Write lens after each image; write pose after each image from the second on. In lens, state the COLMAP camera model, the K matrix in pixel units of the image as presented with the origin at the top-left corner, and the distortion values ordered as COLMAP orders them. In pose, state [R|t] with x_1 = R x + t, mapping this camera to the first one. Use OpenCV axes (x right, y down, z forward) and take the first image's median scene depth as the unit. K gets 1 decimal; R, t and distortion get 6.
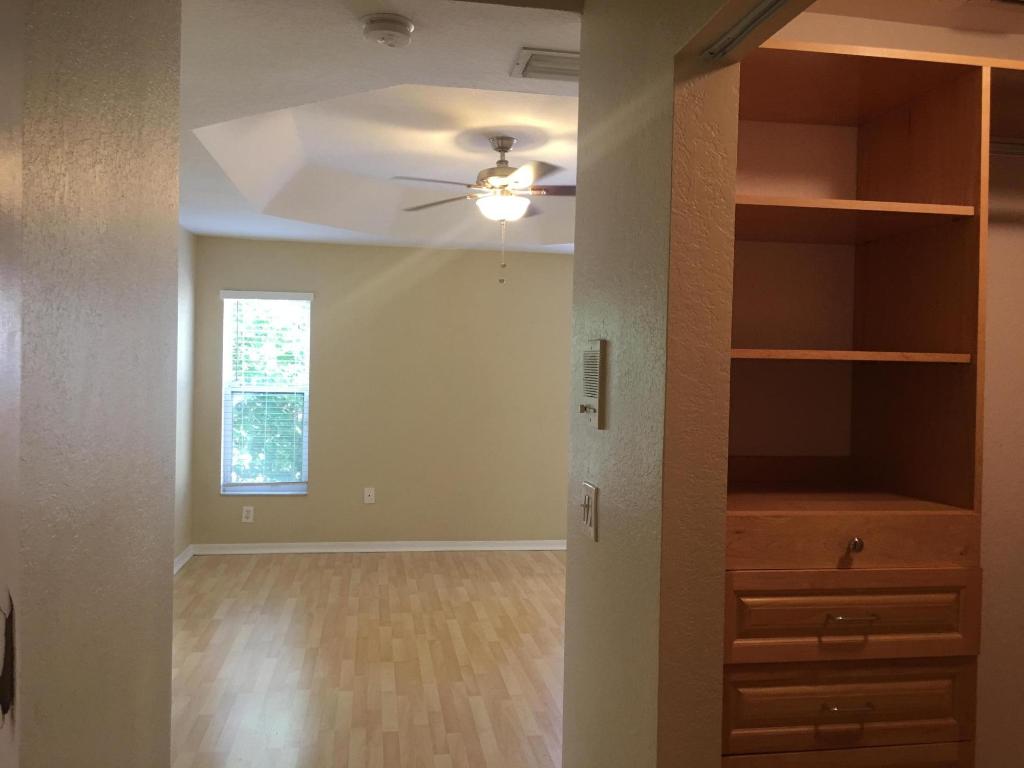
lens RADIAL K [[867.9, 0, 515.3], [0, 867.9, 386.6], [0, 0, 1]] dist [0.072244, -0.093424]
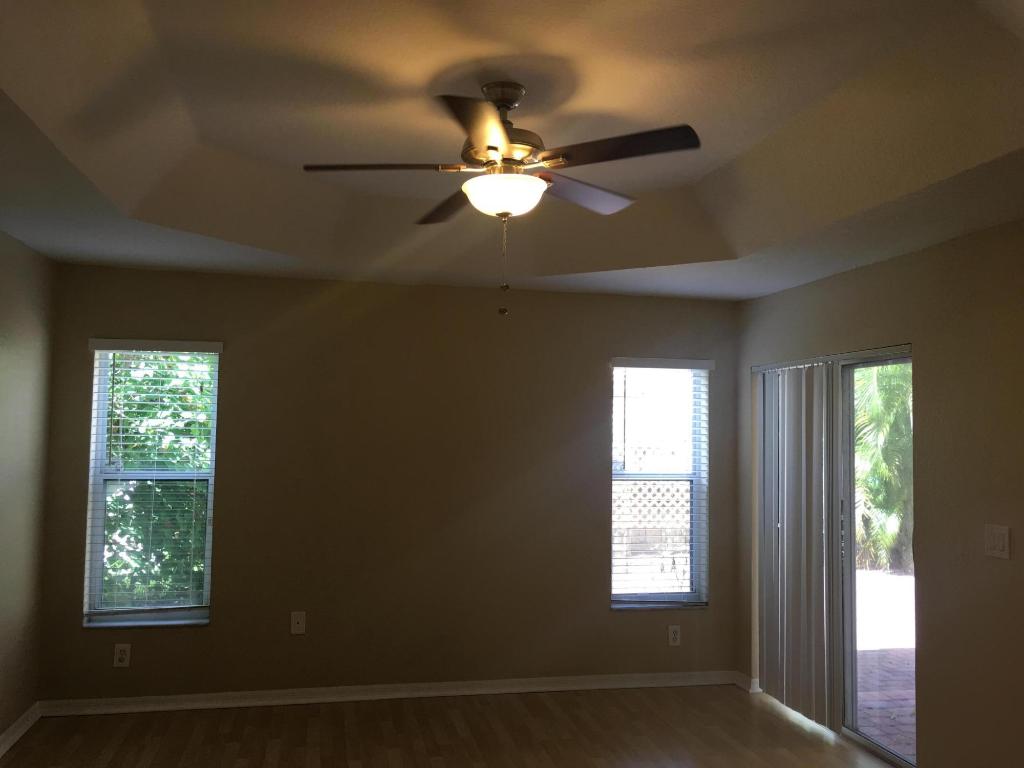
lens RADIAL K [[867.9, 0, 511.3], [0, 867.9, 379.3], [0, 0, 1]] dist [0.072244, -0.093424]
pose [[0.998617, -0.005758, 0.052259, -0.029048], [0.009885, 0.996822, -0.079048, -0.016251], [-0.051638, 0.079455, 0.995500, 0.262185]]
